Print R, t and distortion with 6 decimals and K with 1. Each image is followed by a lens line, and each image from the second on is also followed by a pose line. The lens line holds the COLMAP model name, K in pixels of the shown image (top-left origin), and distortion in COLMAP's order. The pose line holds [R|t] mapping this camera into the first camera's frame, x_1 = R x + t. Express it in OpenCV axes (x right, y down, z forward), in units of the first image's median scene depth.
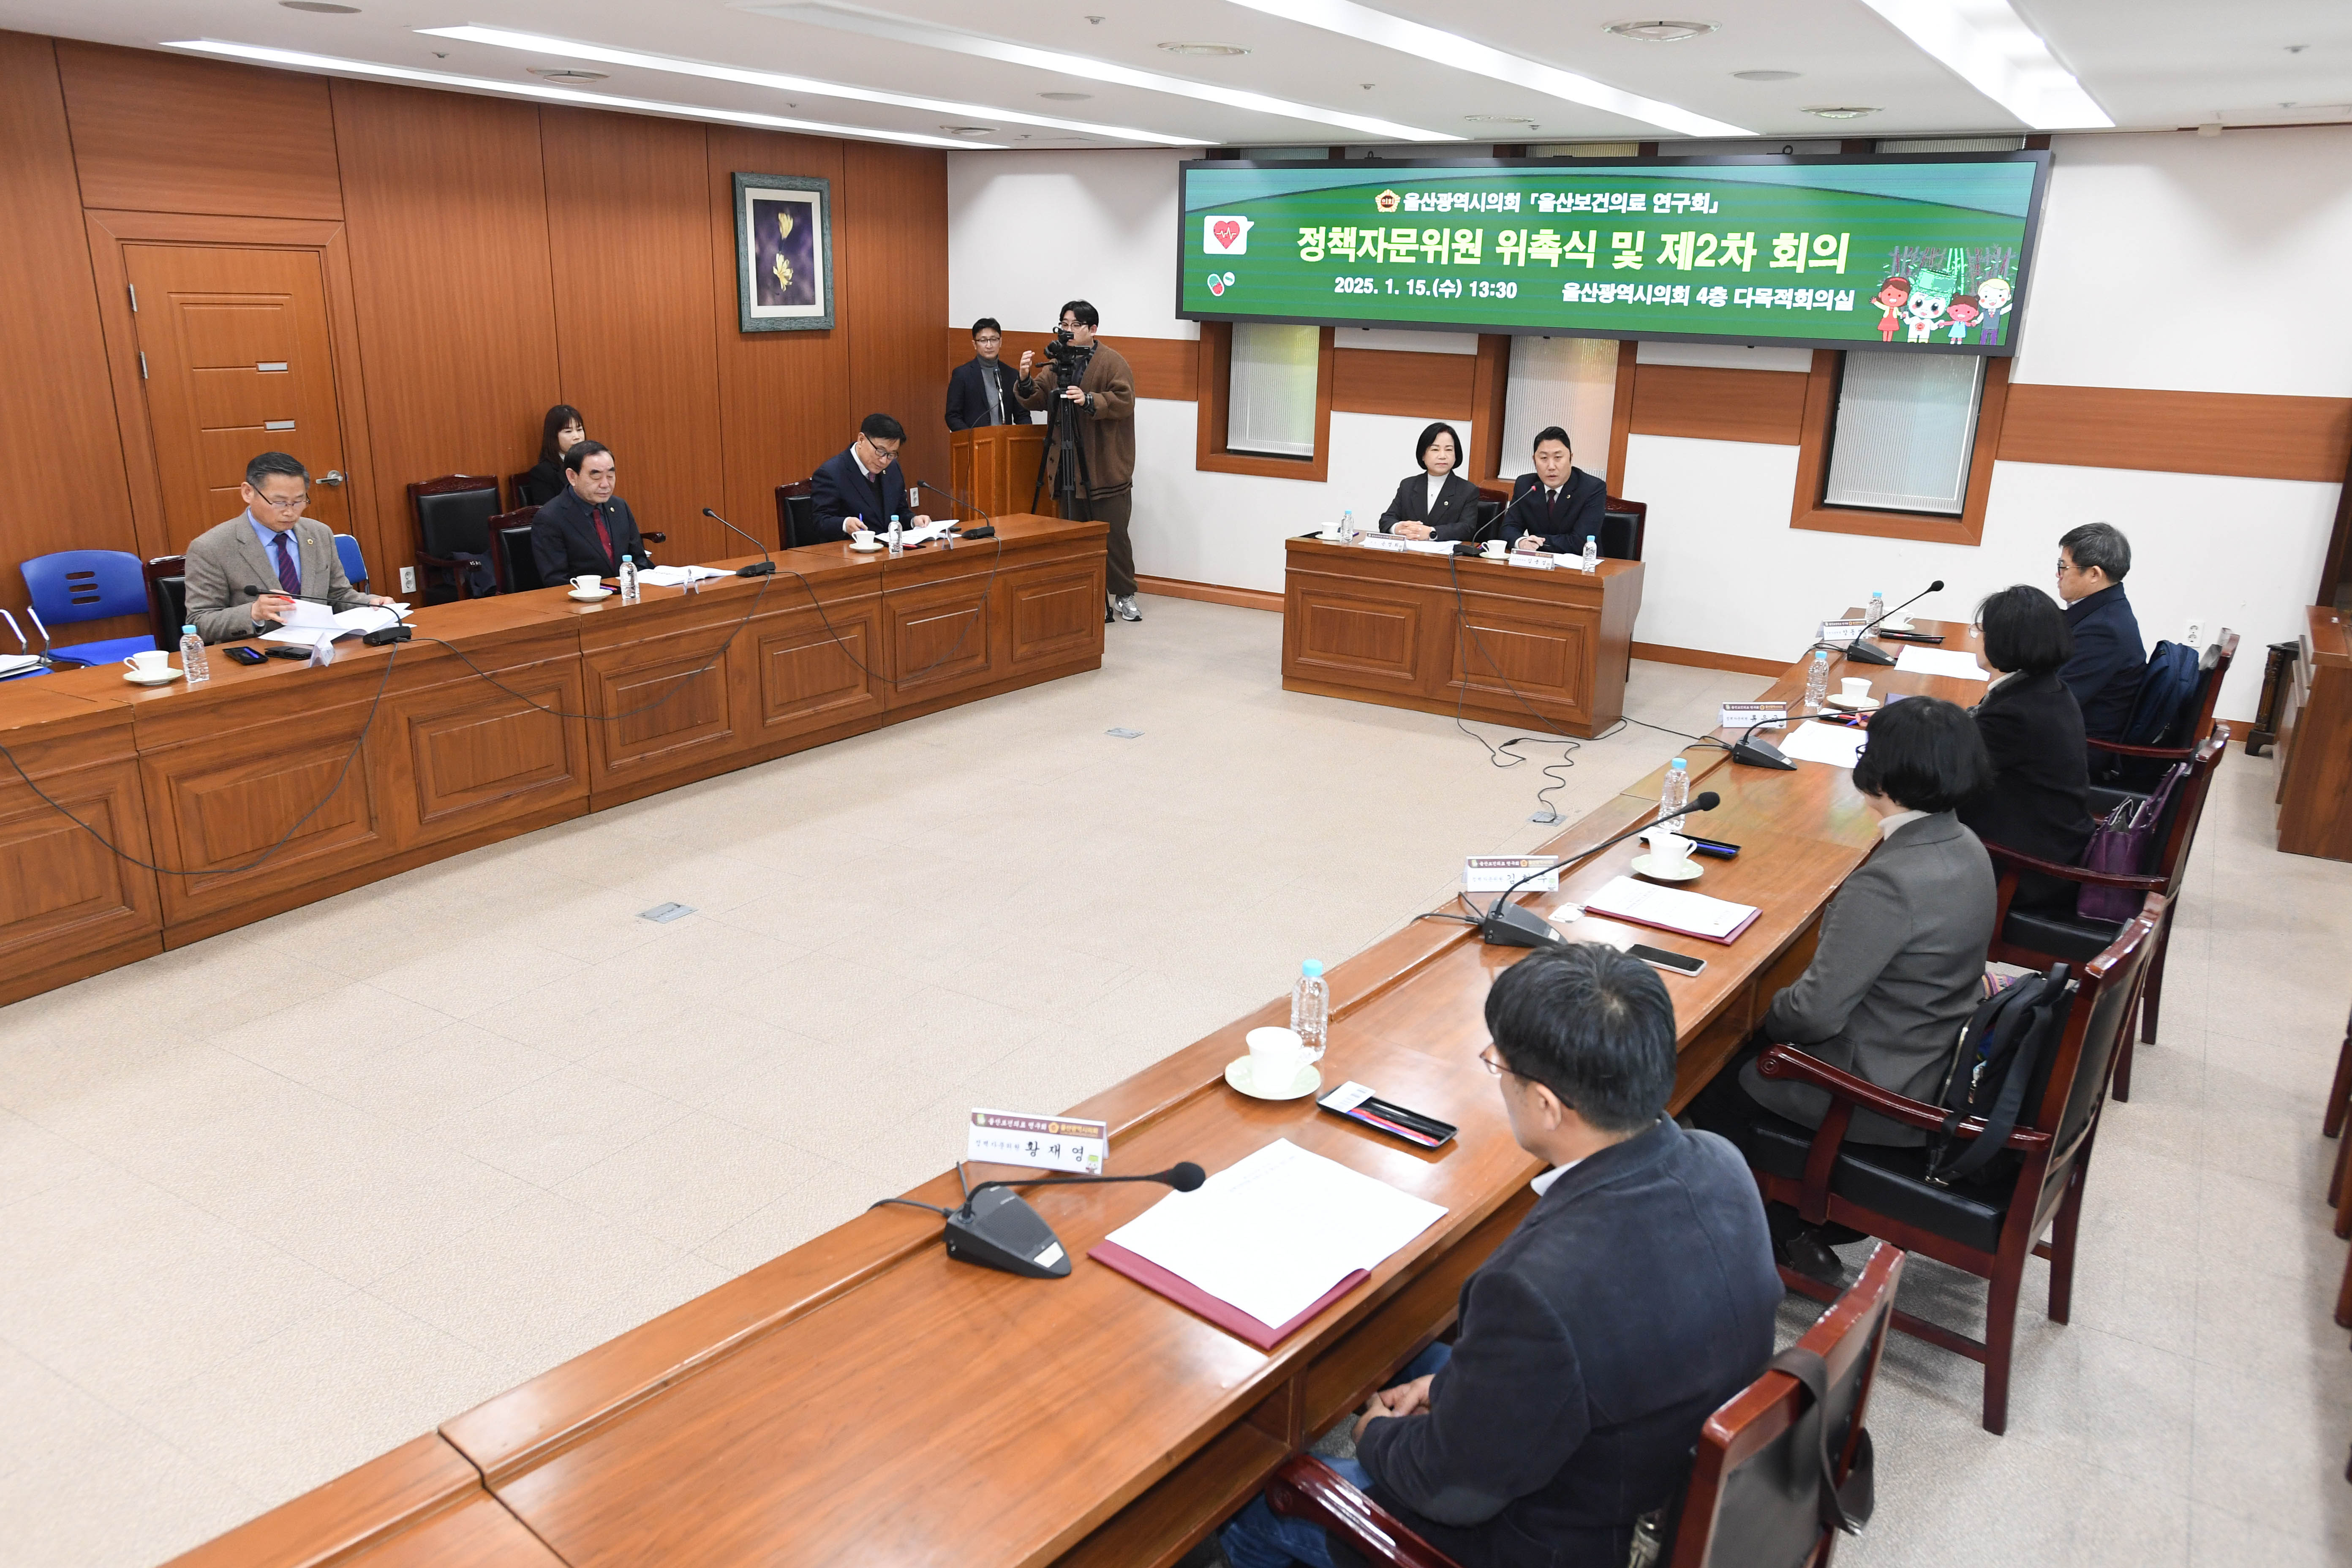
lens RADIAL K [[1676.9, 0, 1174.4], [0, 1676.9, 768.3], [0, 0, 1]] dist [-0.006610, 0.023067]
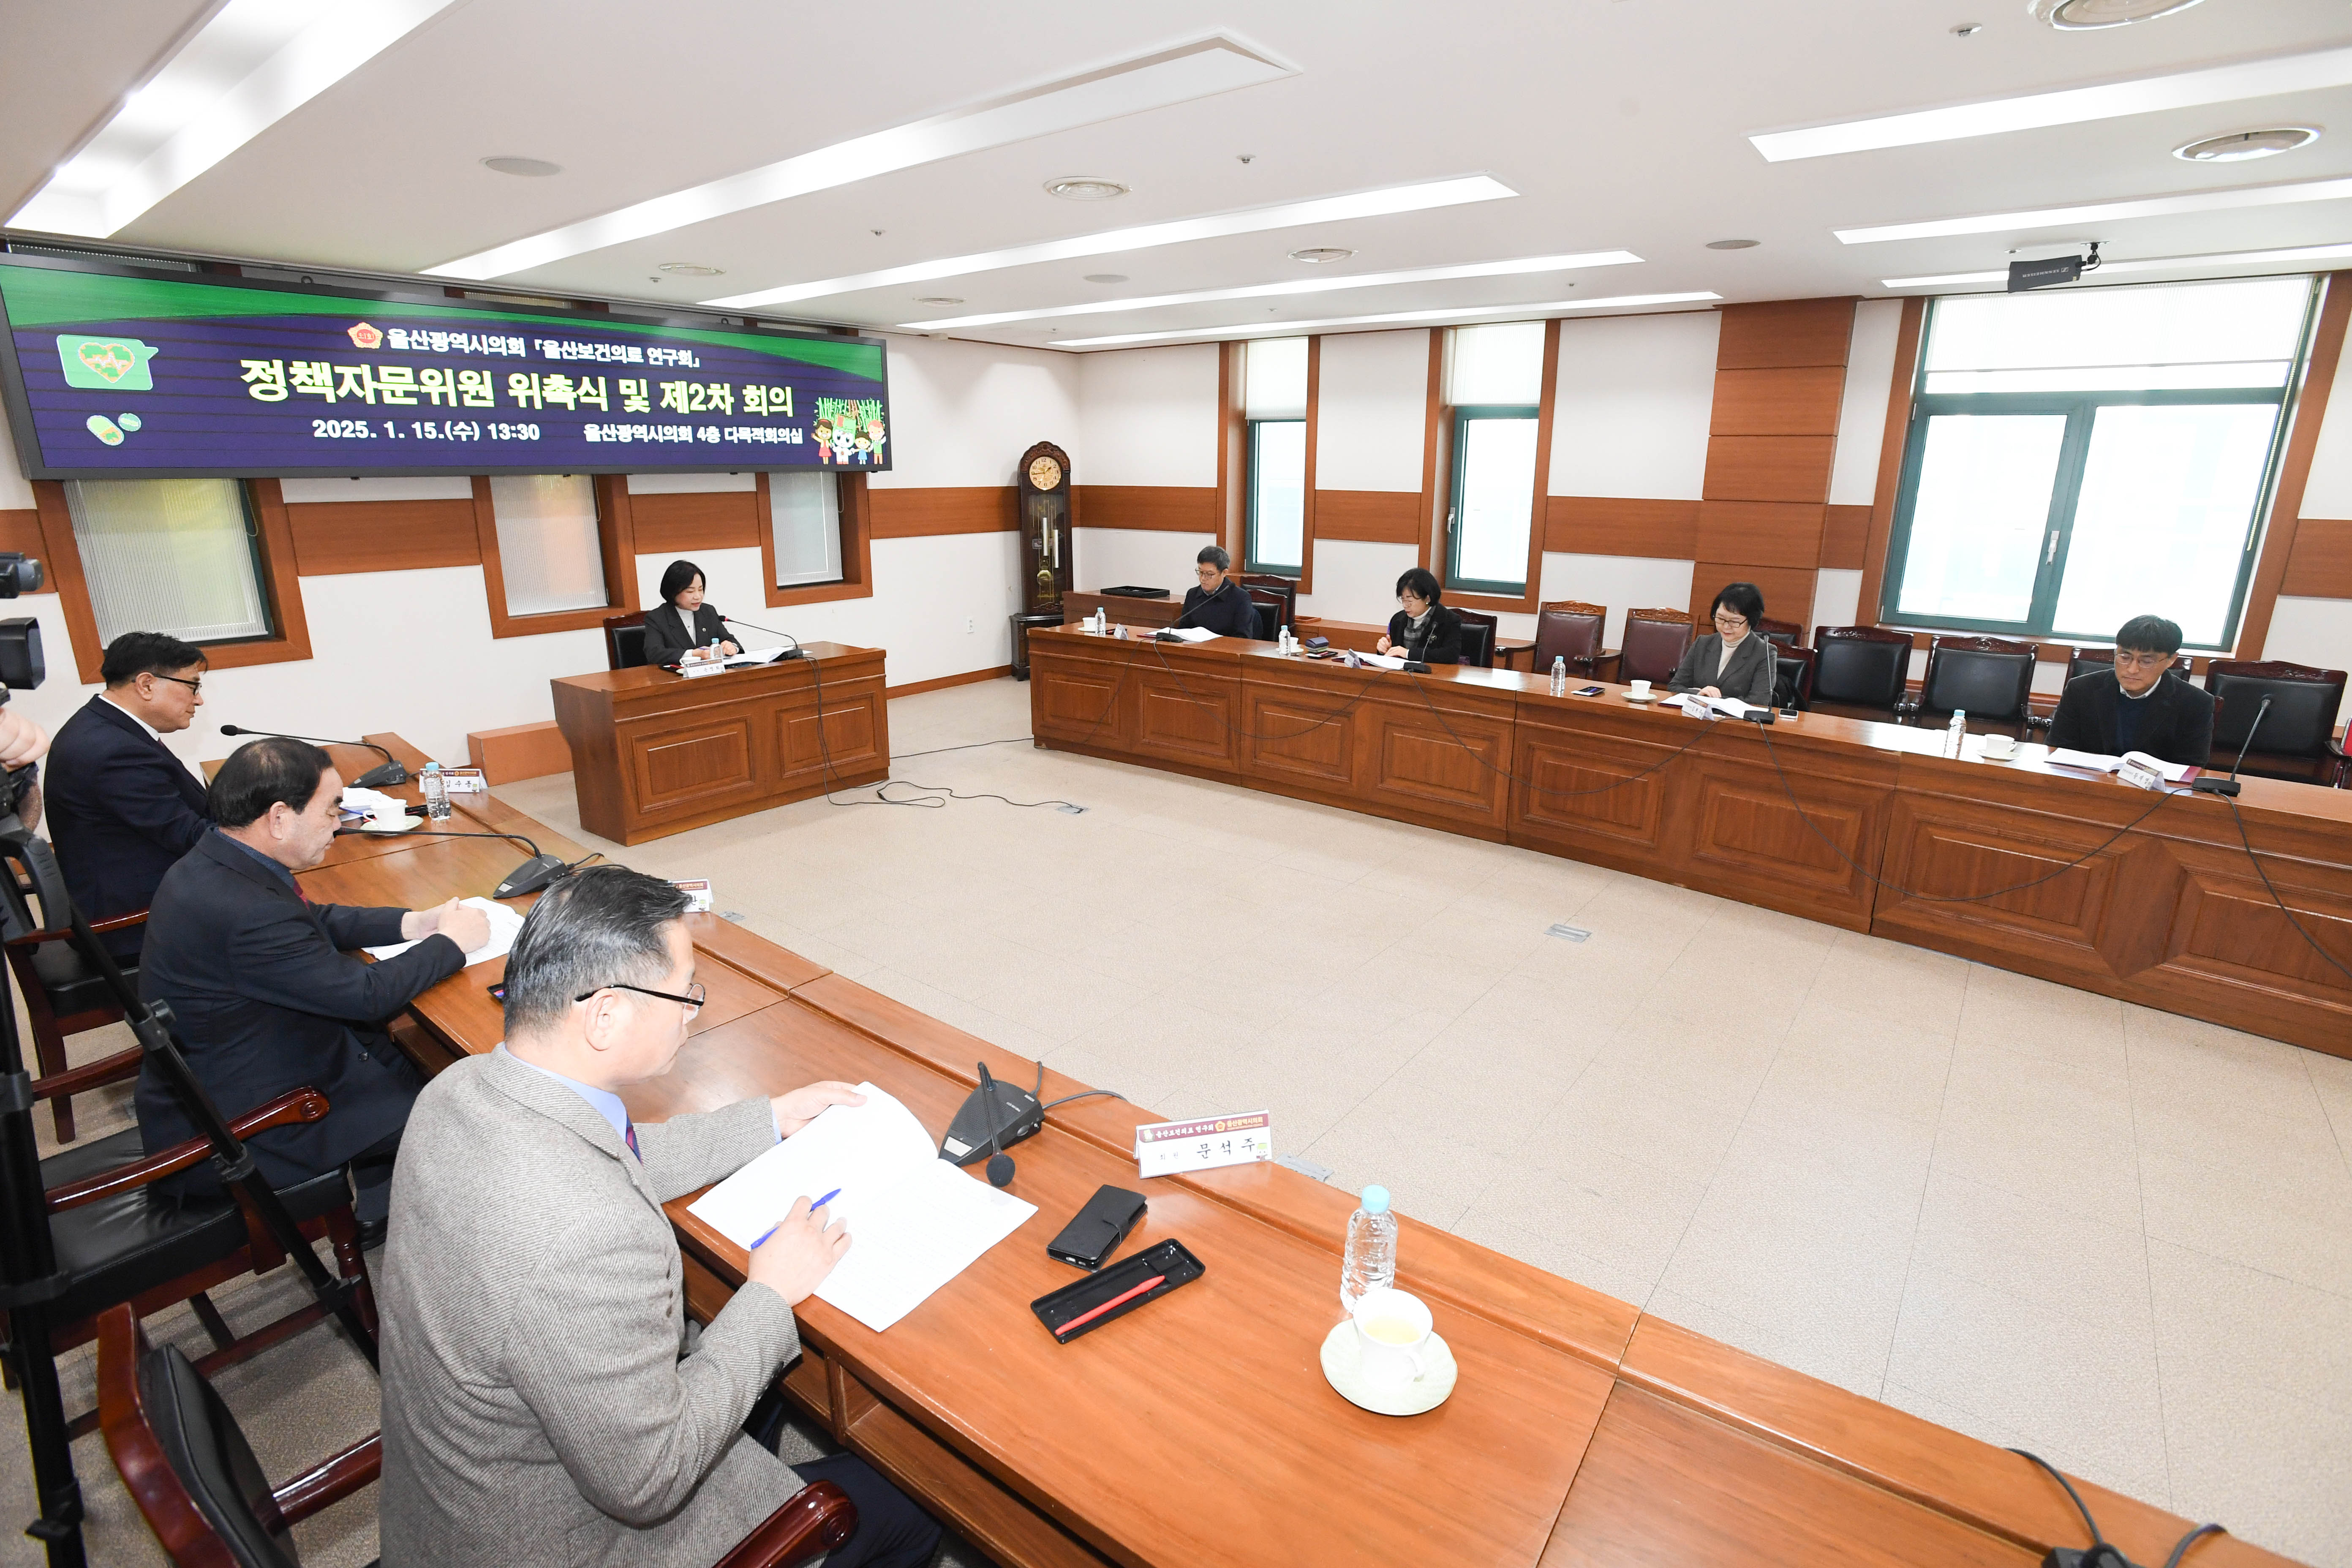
lens RADIAL K [[1156.8, 0, 1161.3], [0, 1156.8, 763.0], [0, 0, 1]] dist [-0.026061, 0.009790]
pose [[0.128215, -0.278635, 0.951800, -0.504561], [0.280031, 0.930840, 0.234777, -0.159275], [-0.951390, 0.236431, 0.197374, 0.563381]]
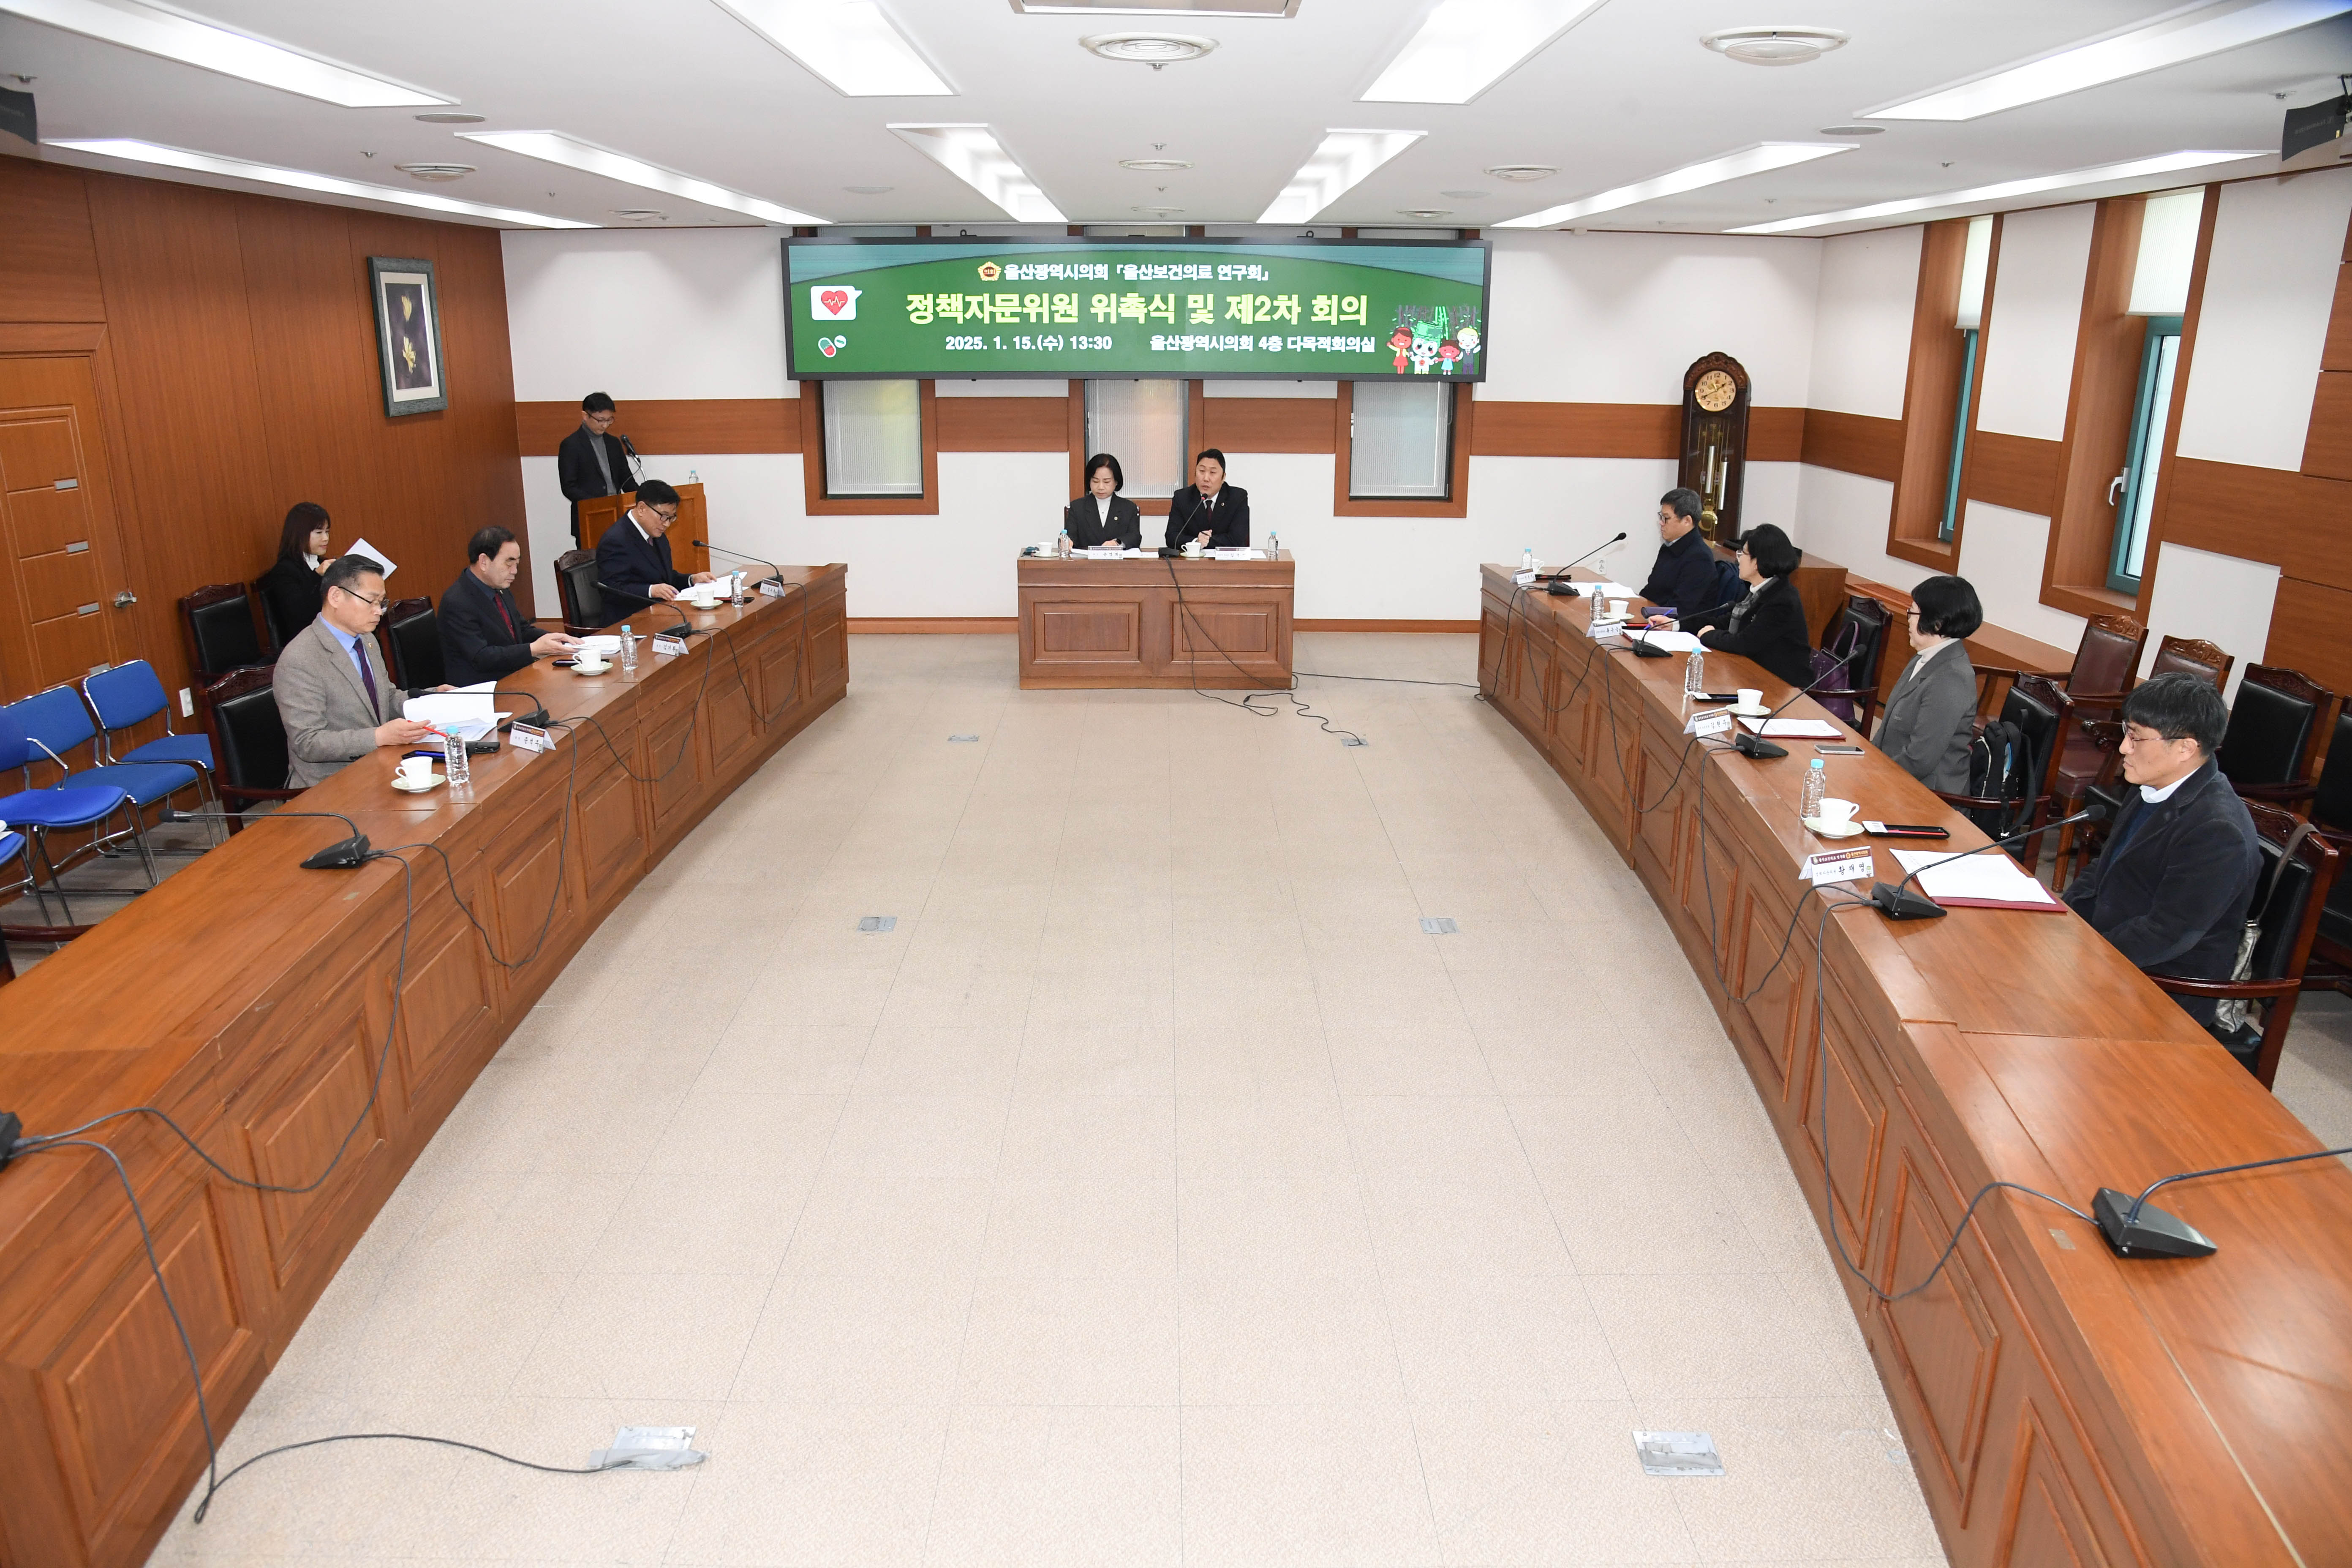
lens RADIAL K [[1606.6, 0, 1144.8], [0, 1606.6, 817.6], [0, 0, 1]] dist [-0.107257, 0.048410]
pose [[0.857625, -0.173615, 0.484085, -0.411504], [0.165345, 0.984402, 0.060118, -0.012025], [-0.486971, 0.028482, 0.872954, -0.010610]]
